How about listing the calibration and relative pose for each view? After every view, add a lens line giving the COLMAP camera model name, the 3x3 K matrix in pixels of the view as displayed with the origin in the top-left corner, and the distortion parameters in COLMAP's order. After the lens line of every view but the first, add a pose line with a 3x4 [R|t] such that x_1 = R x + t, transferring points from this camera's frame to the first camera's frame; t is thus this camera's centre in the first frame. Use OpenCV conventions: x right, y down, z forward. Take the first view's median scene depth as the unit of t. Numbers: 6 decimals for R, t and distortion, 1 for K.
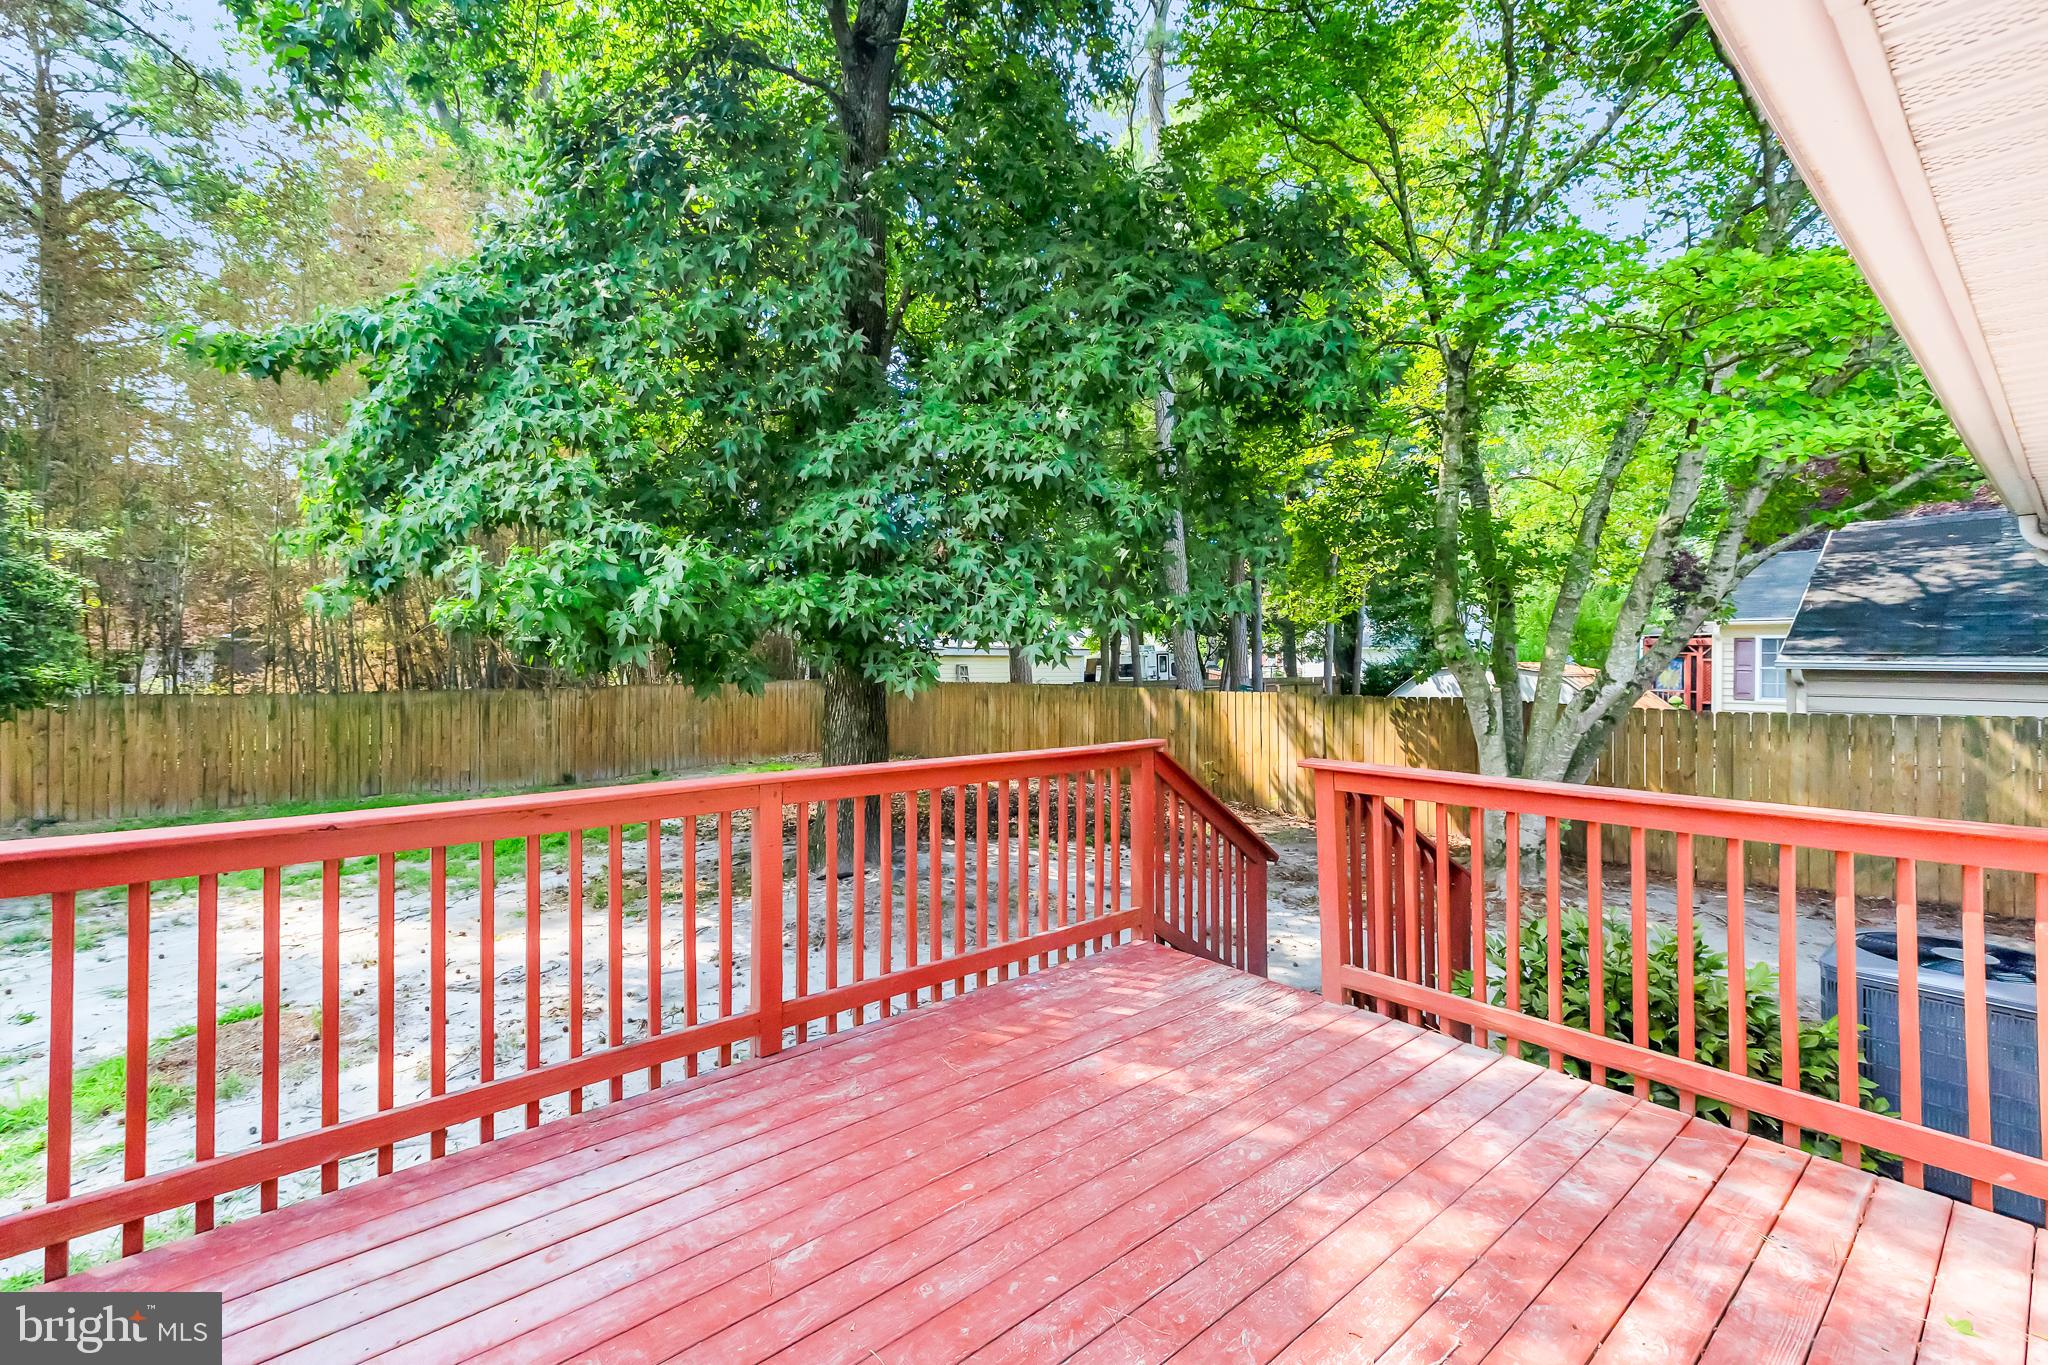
lens RADIAL K [[924.5, 0, 1012.5], [0, 924.5, 677.8], [0, 0, 1]] dist [0.024685, 0.000618]
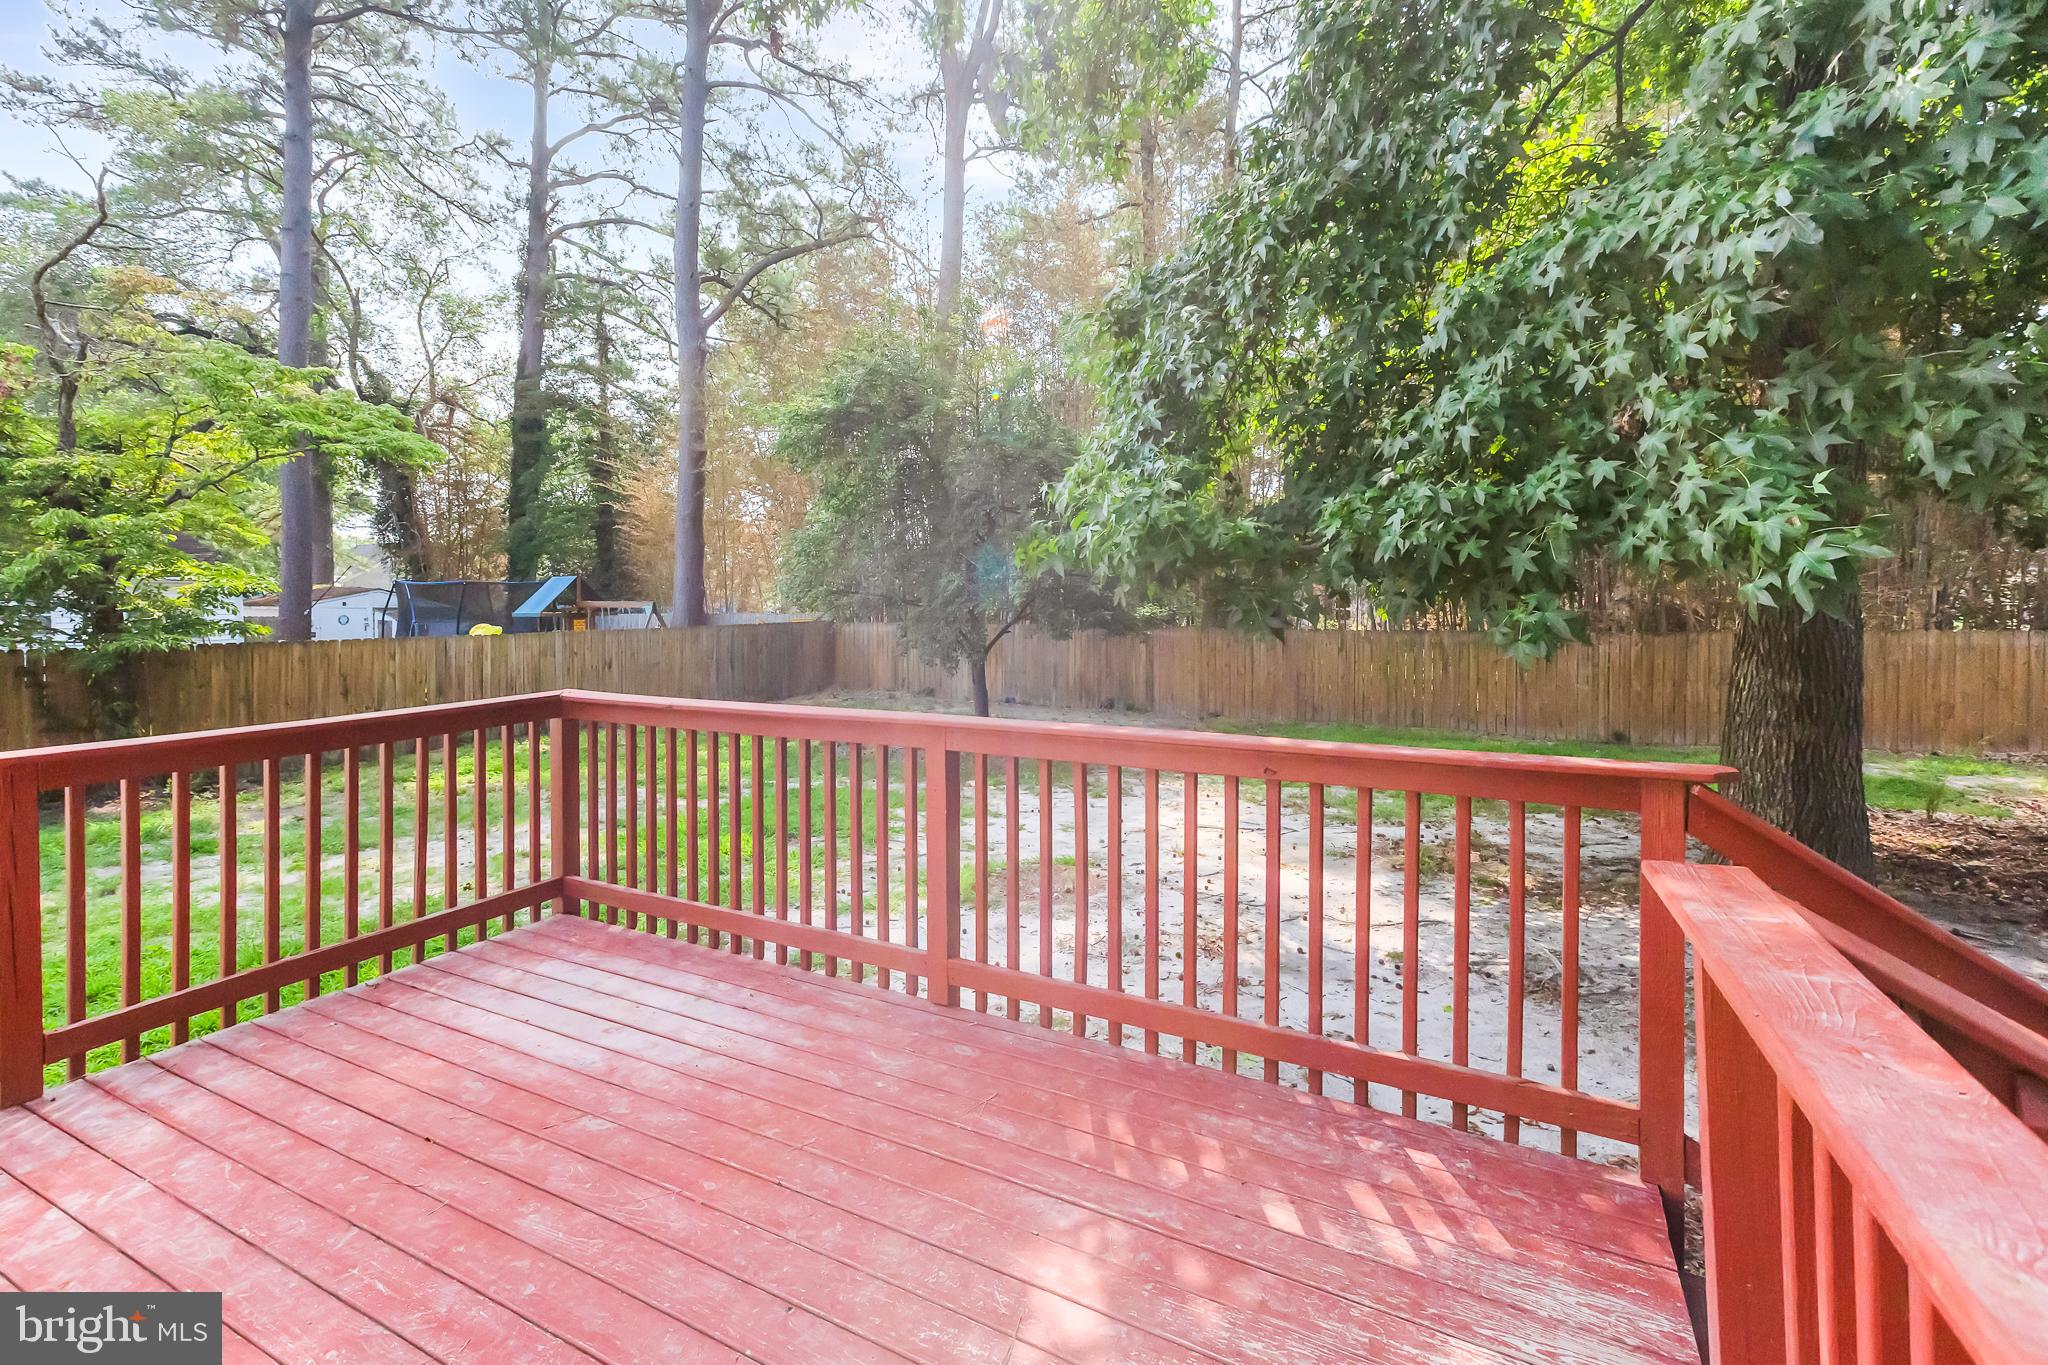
lens RADIAL K [[924.5, 0, 1006.8], [0, 924.5, 633.5], [0, 0, 1]] dist [0.024685, 0.000618]
pose [[0.335193, 0.025730, -0.941798, 0.675034], [-0.015592, 0.999642, 0.021760, -0.007159], [0.942020, 0.007391, 0.335475, 0.737529]]
